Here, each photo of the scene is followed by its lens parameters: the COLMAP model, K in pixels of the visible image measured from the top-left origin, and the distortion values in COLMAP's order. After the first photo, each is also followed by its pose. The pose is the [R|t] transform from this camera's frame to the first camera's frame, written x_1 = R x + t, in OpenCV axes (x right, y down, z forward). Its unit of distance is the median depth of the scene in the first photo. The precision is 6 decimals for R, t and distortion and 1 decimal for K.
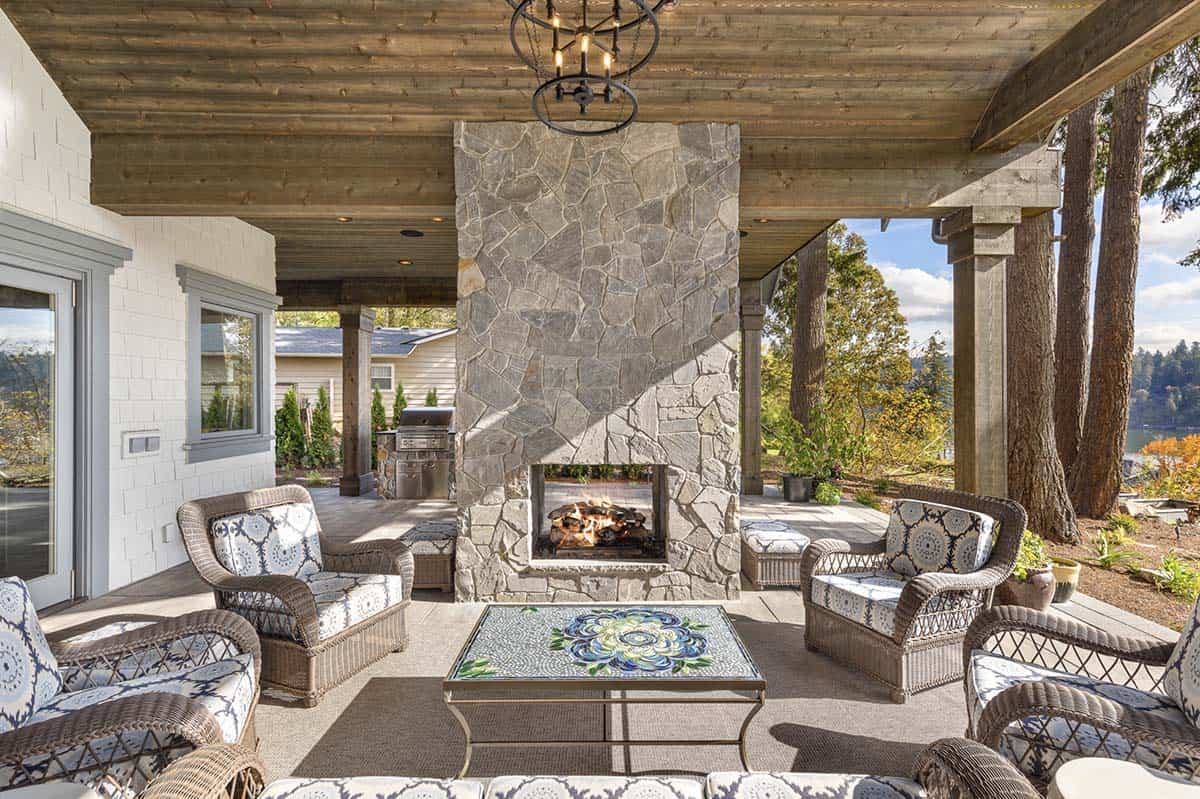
lens RADIAL K [[539.5, 0, 604.1], [0, 539.5, 394.8], [0, 0, 1]] dist [0.008884, -0.001647]
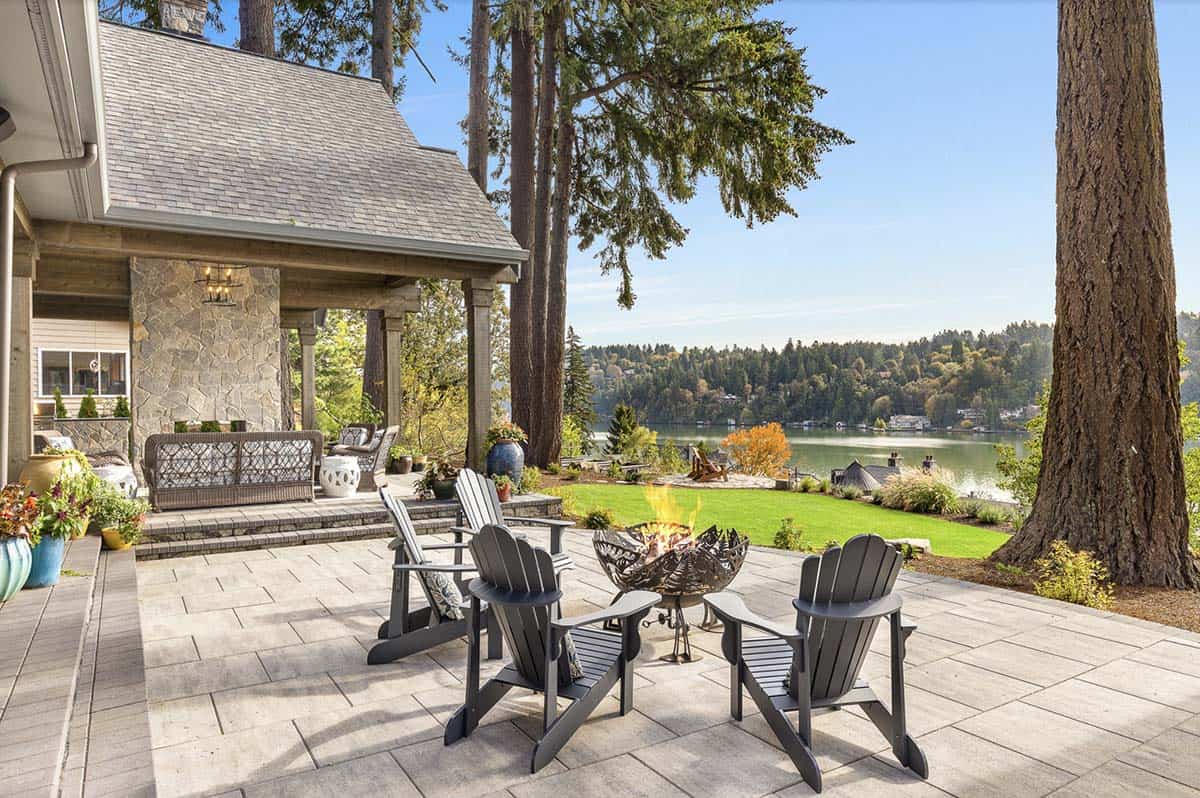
lens RADIAL K [[747.5, 0, 604.3], [0, 747.5, 400.4], [0, 0, 1]] dist [0.006656, 0.000940]
pose [[0.841586, -0.010194, 0.540027, -0.305173], [0.005253, 0.999929, 0.010688, 0.023972], [-0.540098, -0.006158, 0.841580, -2.398331]]
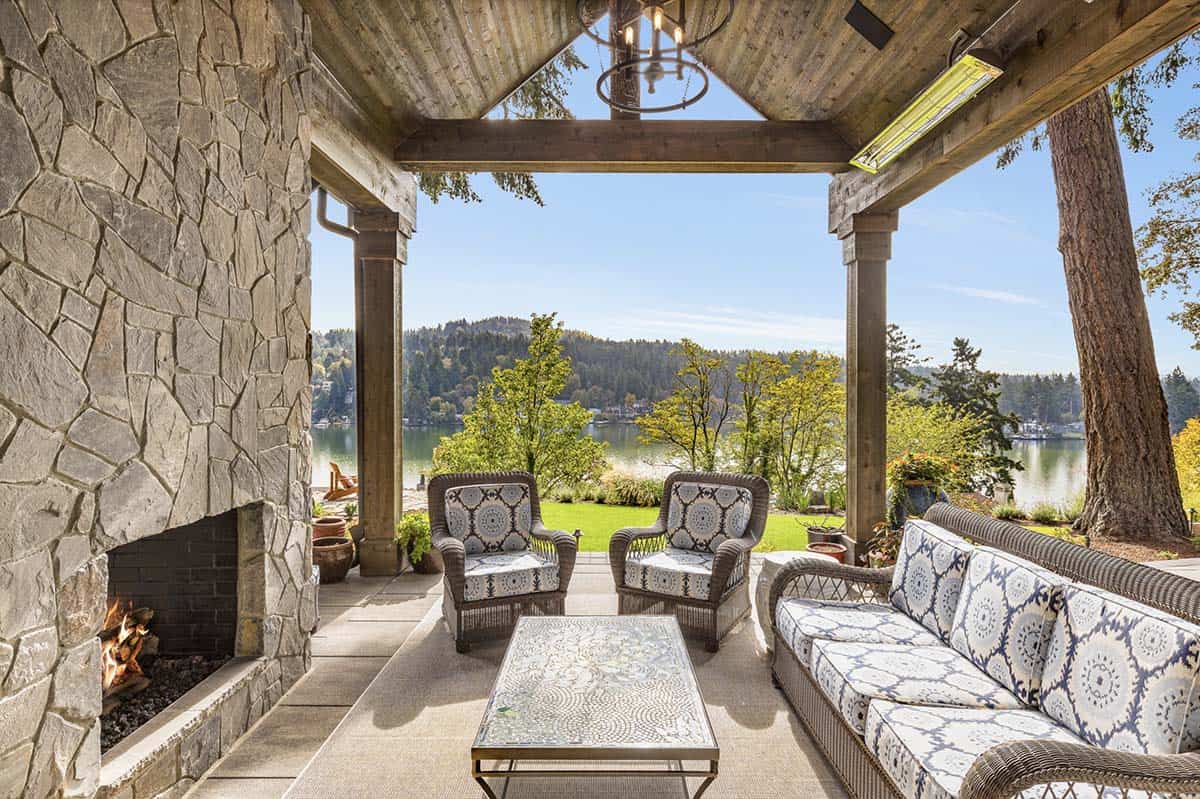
lens RADIAL K [[666.0, 0, 610.8], [0, 666.0, 392.9], [0, 0, 1]] dist [0.004685, -0.003098]
pose [[-0.002023, -0.002662, 0.999994, -0.661700], [-0.012525, 0.999918, 0.002636, -0.002096], [-0.999920, -0.012520, -0.002057, 0.599044]]
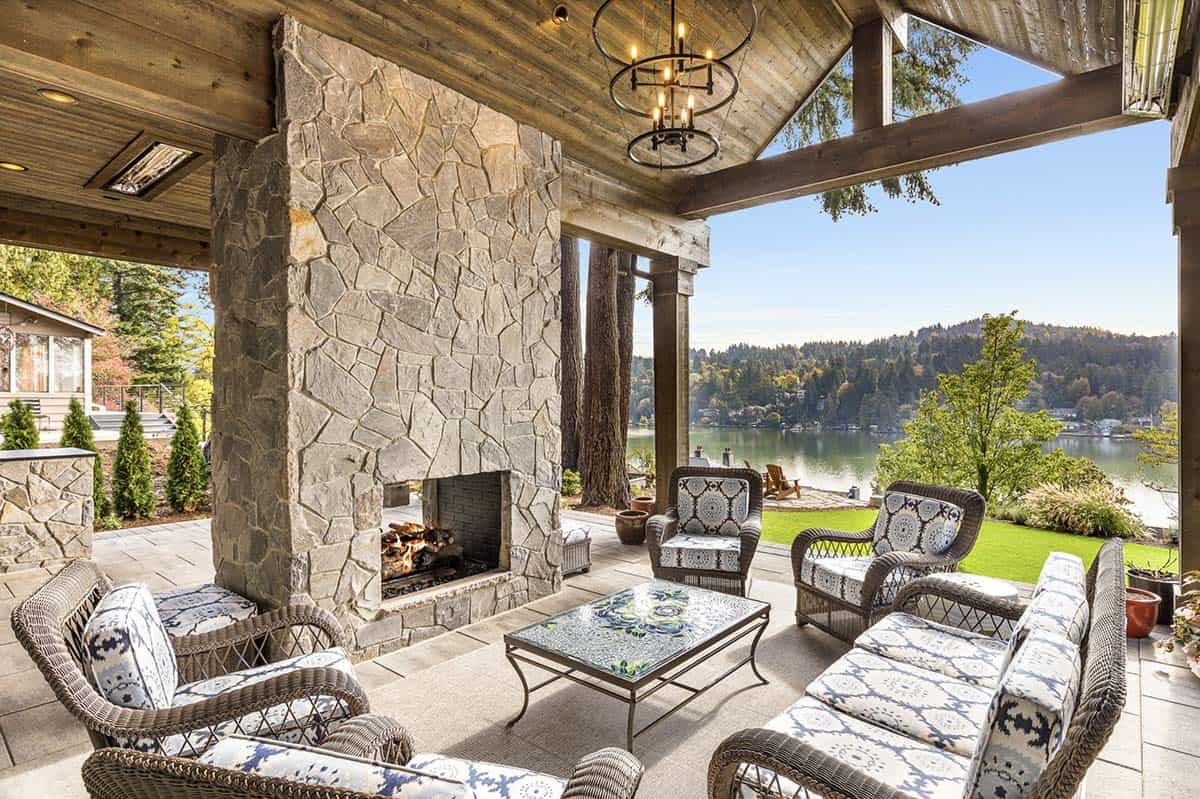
lens RADIAL K [[625.4, 0, 606.3], [0, 625.4, 393.0], [0, 0, 1]] dist [0.001014, -0.001437]
pose [[0.646302, 0.005832, 0.763060, -0.631459], [-0.007262, 0.999973, -0.001492, -0.007893], [-0.763048, -0.004577, 0.646326, 0.142068]]
